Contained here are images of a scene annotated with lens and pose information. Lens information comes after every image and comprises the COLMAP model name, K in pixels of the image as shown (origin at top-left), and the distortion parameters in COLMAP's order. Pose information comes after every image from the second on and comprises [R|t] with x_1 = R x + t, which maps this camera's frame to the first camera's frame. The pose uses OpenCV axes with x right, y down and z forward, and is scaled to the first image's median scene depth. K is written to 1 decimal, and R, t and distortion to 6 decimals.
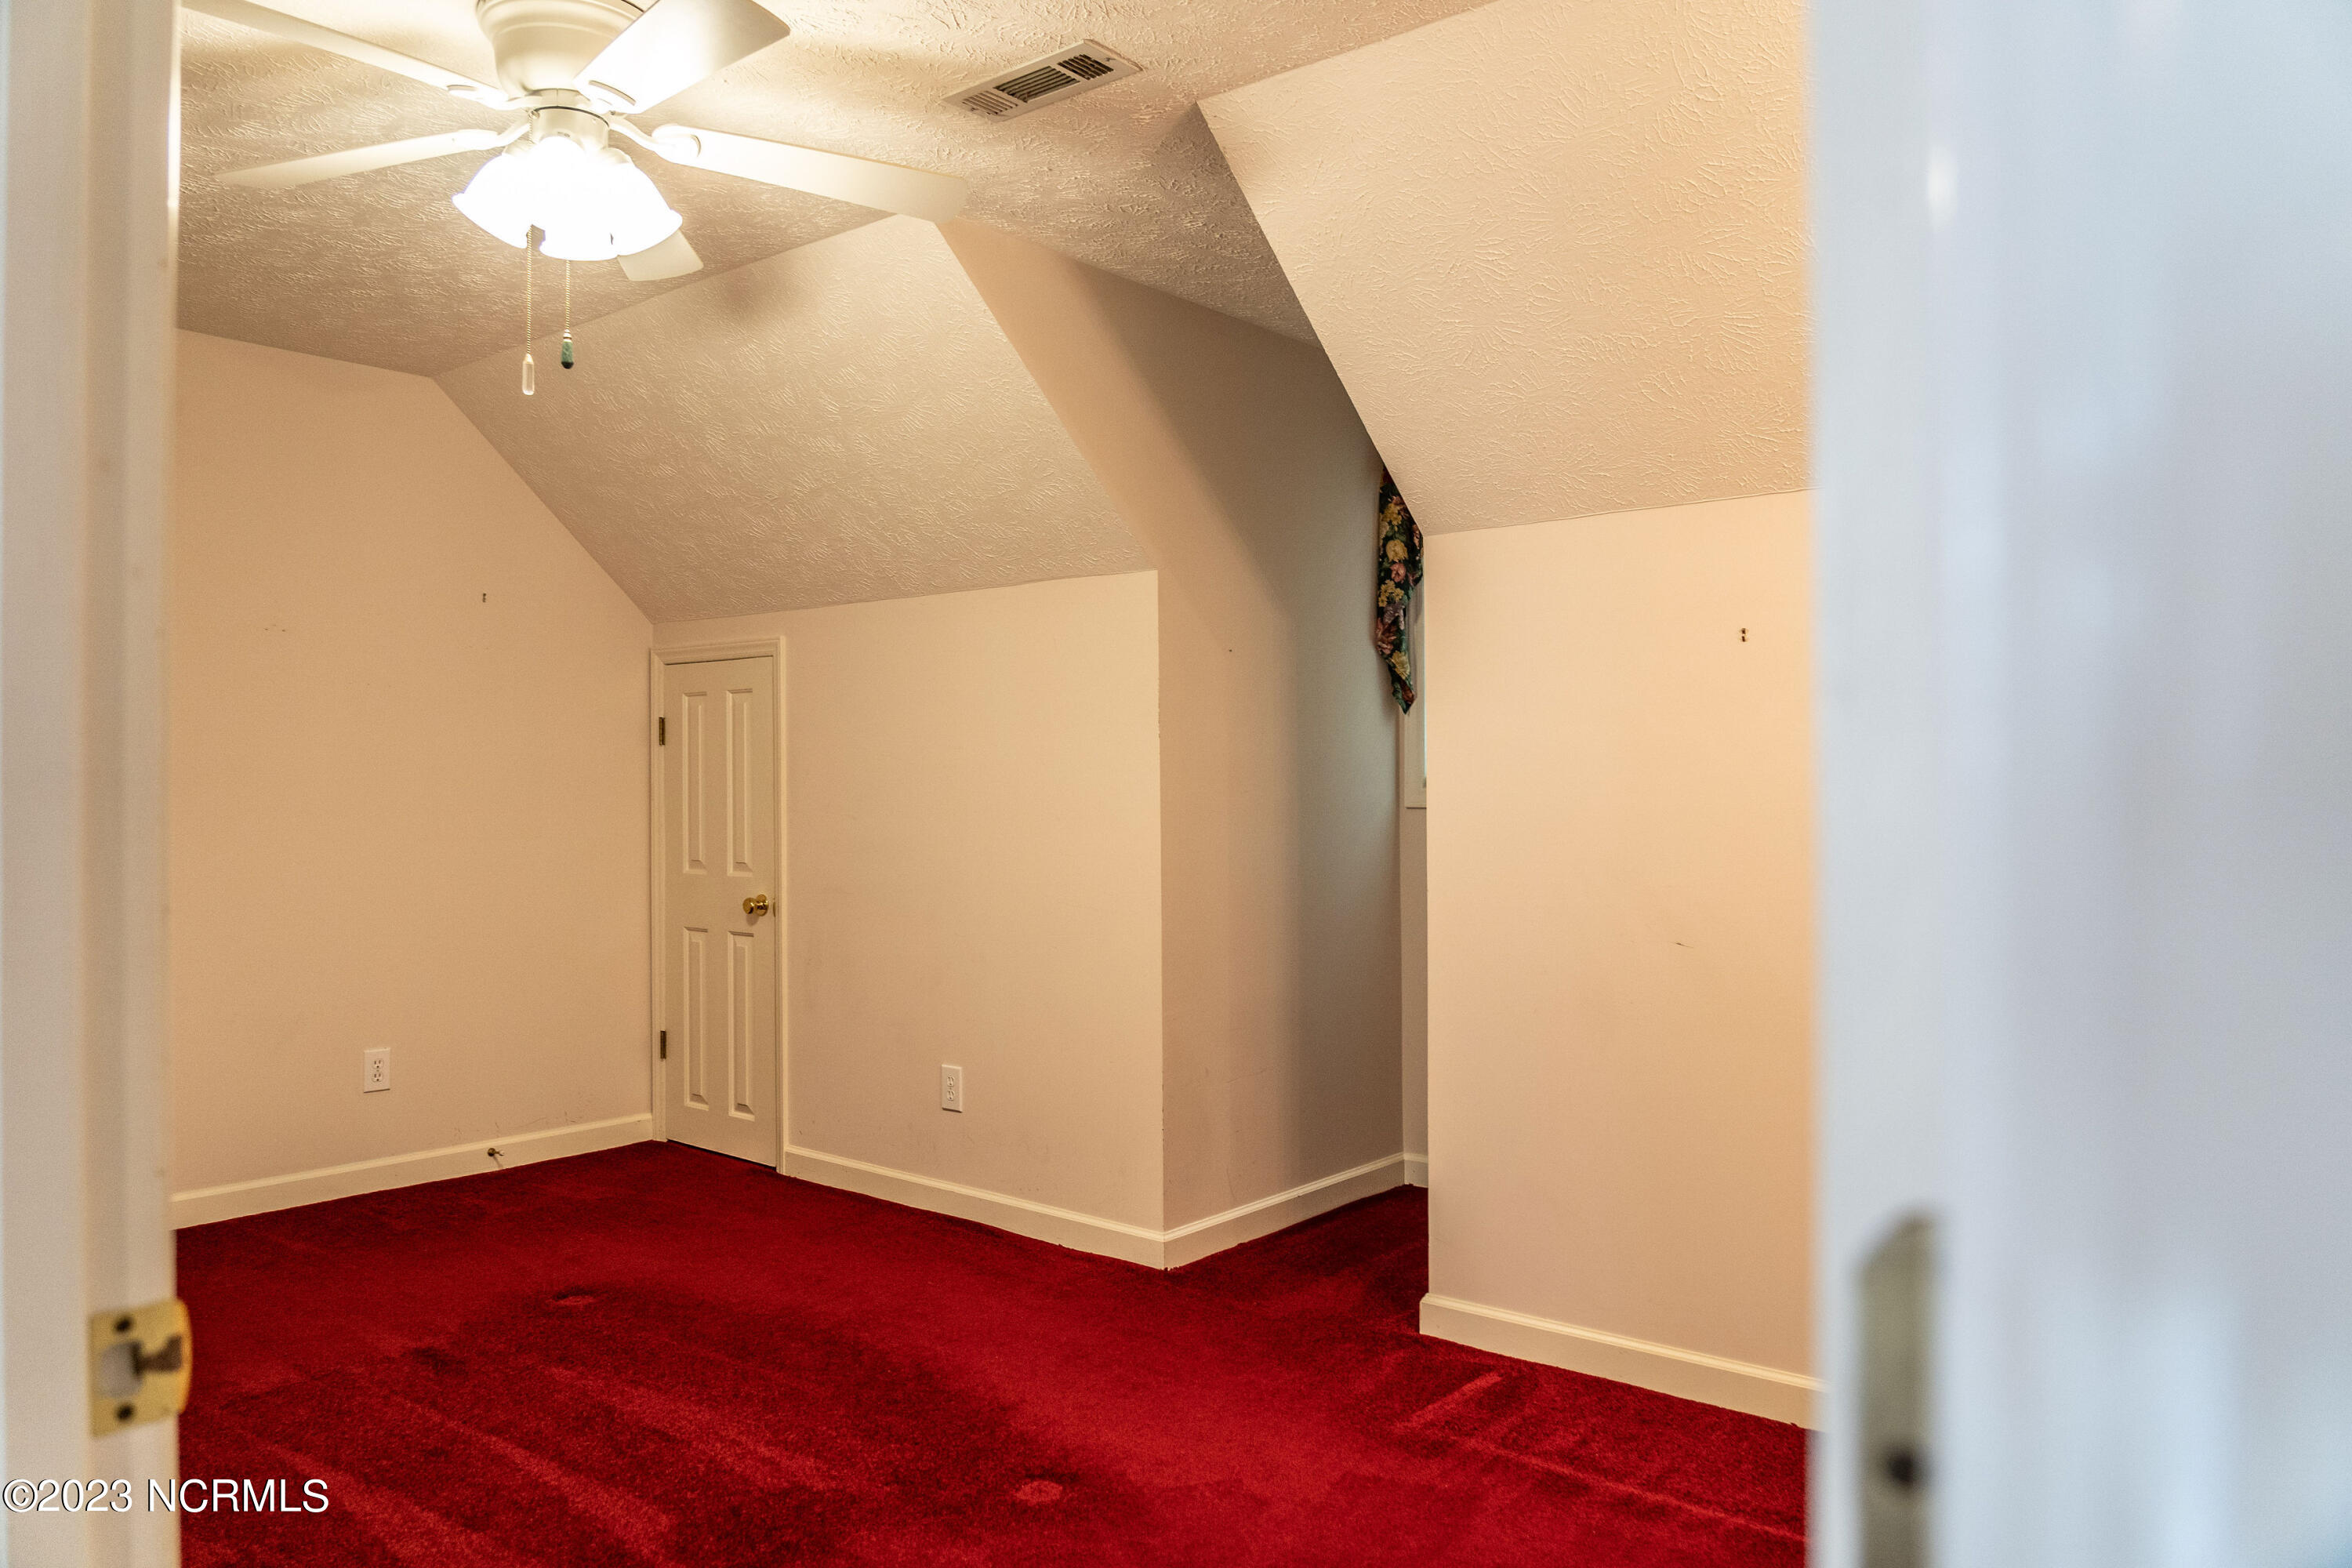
lens RADIAL K [[1598.4, 0, 1176.0], [0, 1598.4, 784.0], [0, 0, 1]] dist [-0.043010, -0.000784]
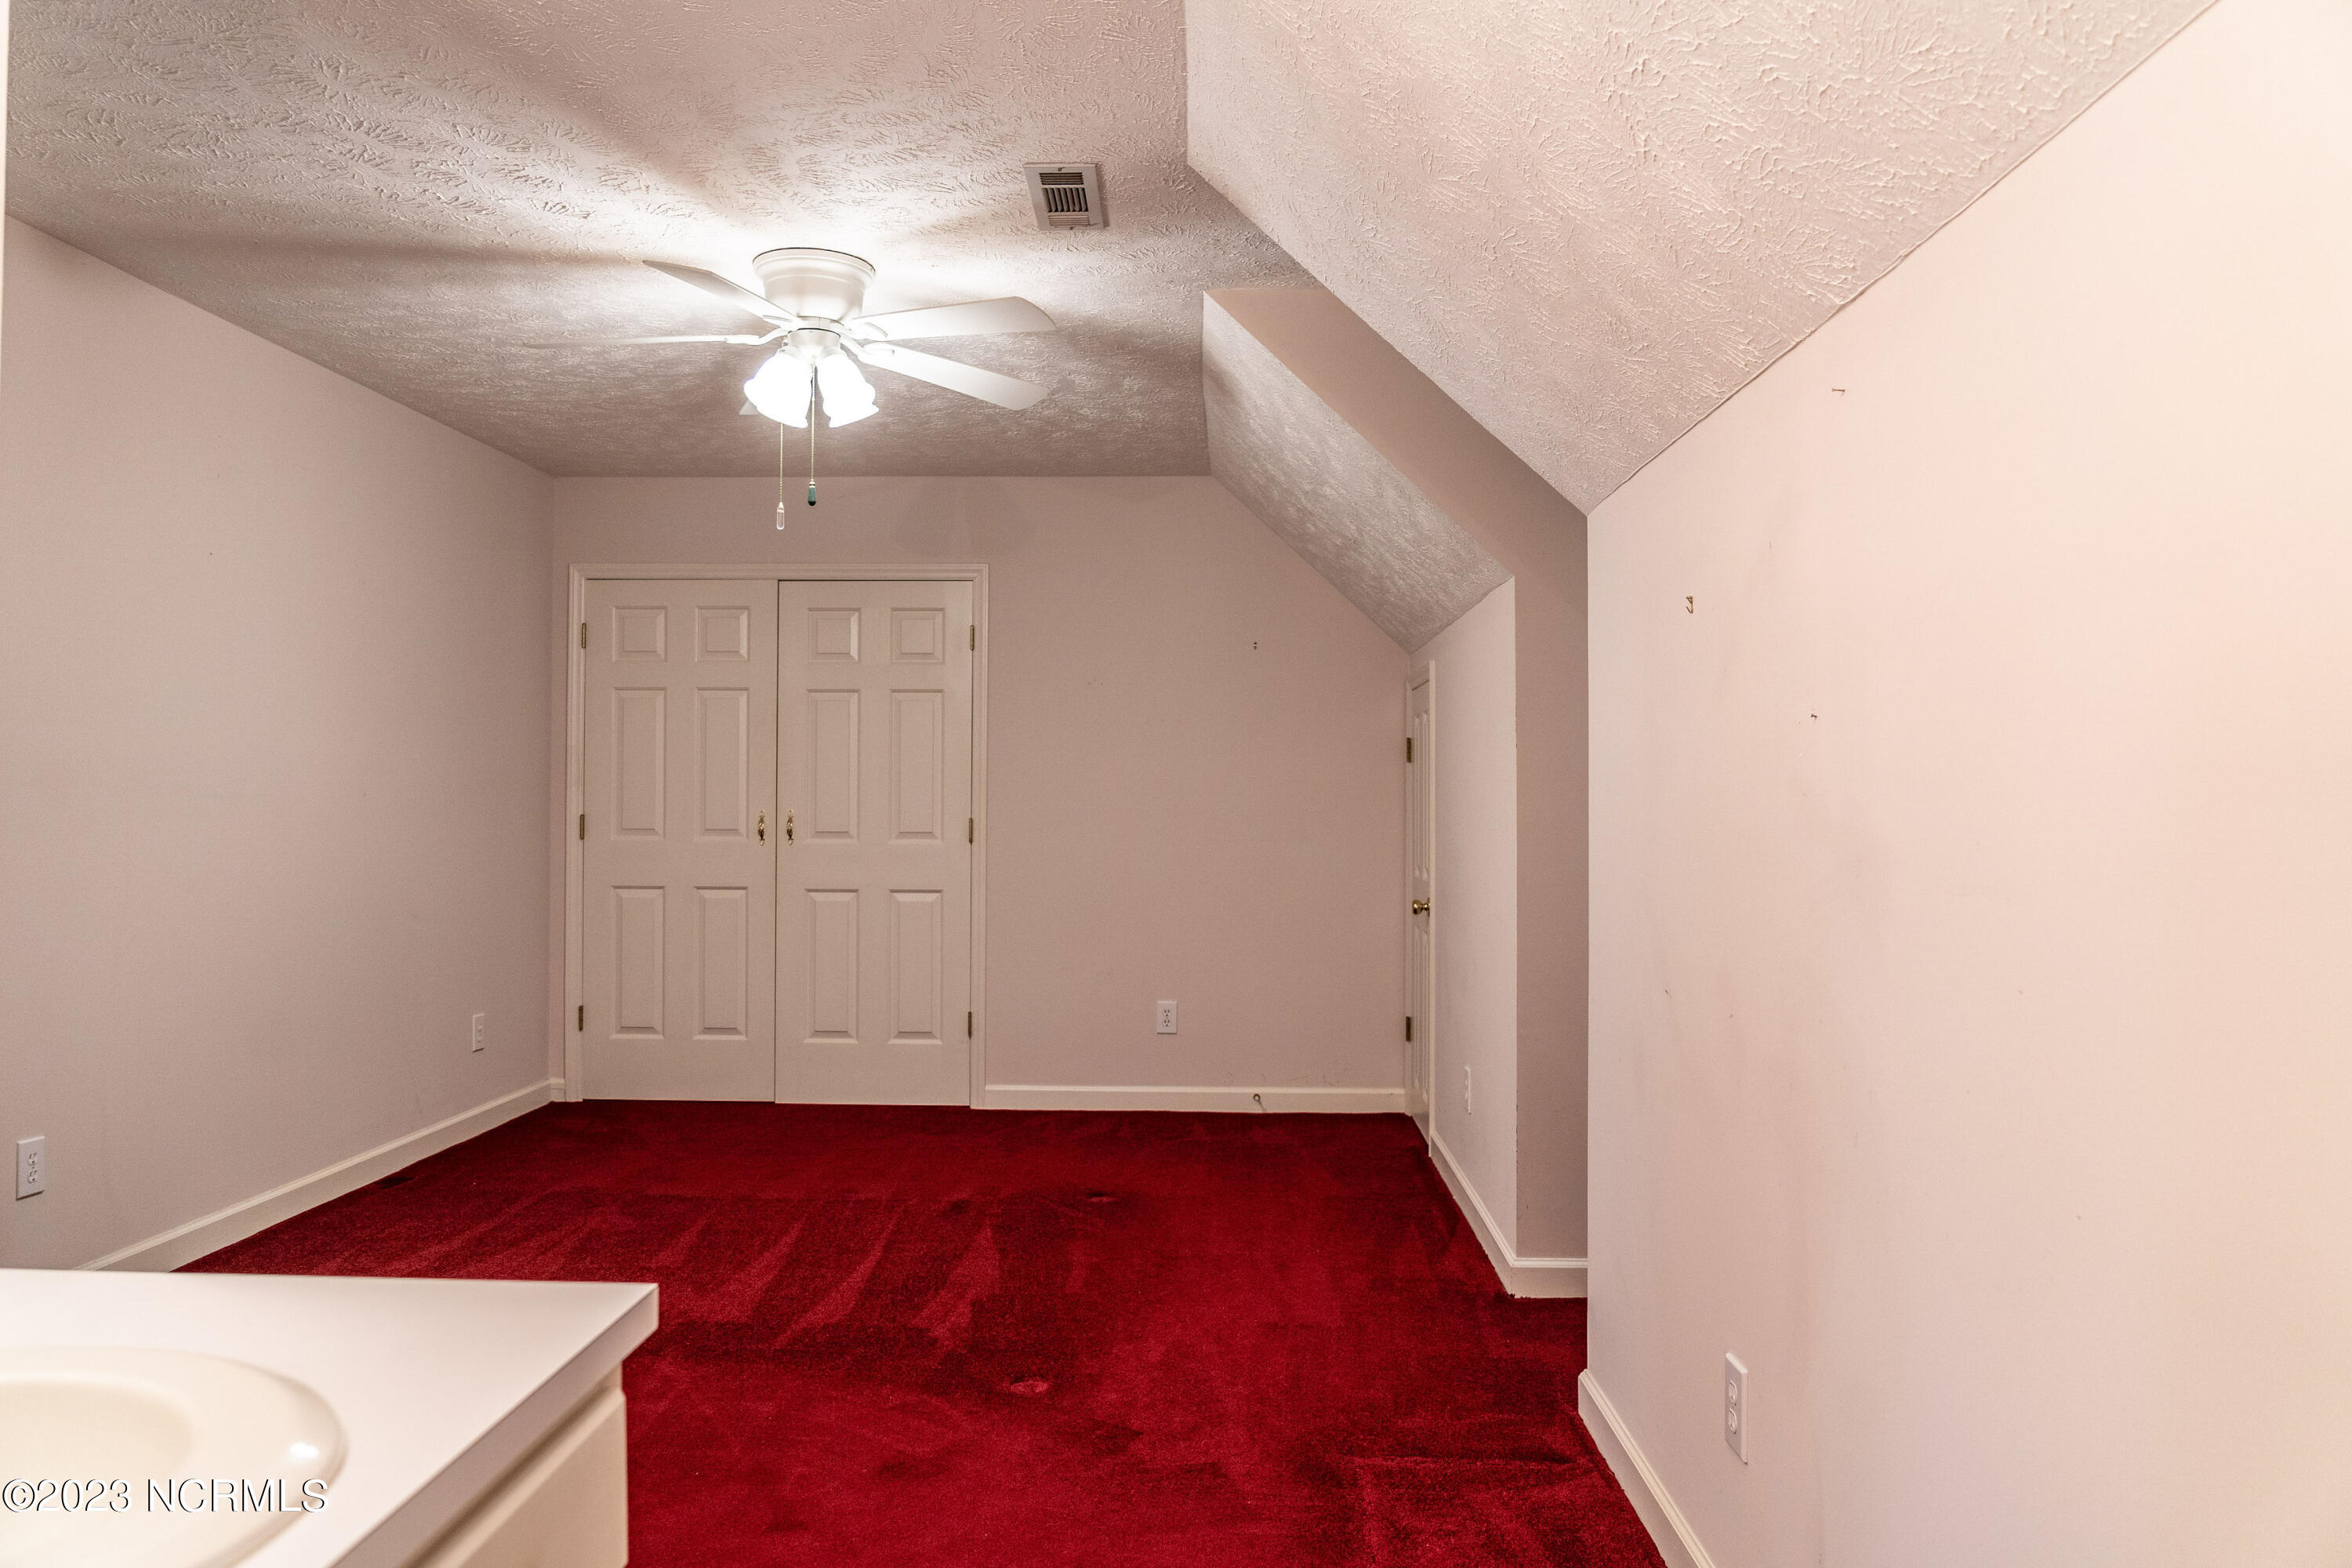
lens RADIAL K [[1605.7, 0, 1177.6], [0, 1605.7, 803.5], [0, 0, 1]] dist [0.003238, 0.000379]
pose [[0.613309, 0.004181, -0.789832, 0.729143], [-0.003337, 0.999991, 0.002702, 0.003186], [0.789836, 0.000979, 0.613317, 0.270141]]
